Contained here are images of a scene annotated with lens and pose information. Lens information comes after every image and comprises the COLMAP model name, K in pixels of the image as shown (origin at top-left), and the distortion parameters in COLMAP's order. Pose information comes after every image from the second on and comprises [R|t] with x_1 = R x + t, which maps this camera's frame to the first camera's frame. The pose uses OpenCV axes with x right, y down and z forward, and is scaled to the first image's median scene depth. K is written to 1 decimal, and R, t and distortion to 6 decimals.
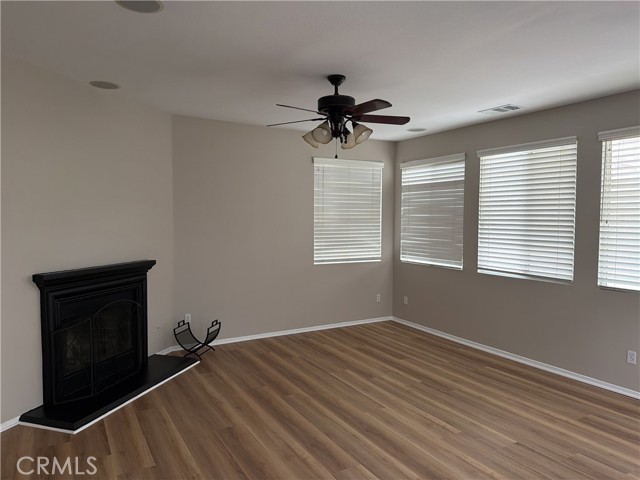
lens RADIAL K [[449.9, 0, 320.0], [0, 449.9, 240.0], [0, 0, 1]] dist [0.090554, -0.113580]
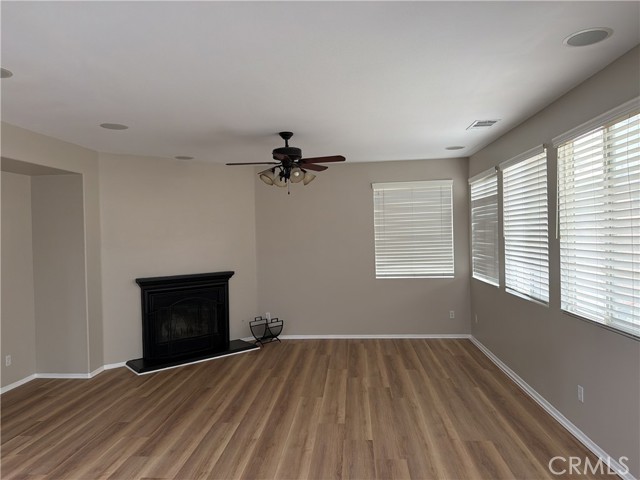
lens RADIAL K [[449.9, 0, 320.0], [0, 449.9, 240.0], [0, 0, 1]] dist [0.090554, -0.113580]
pose [[0.822281, -0.020975, -0.568695, 0.678405], [0.003677, 0.999496, -0.031547, -0.007968], [0.569070, 0.023849, 0.821943, 0.000051]]
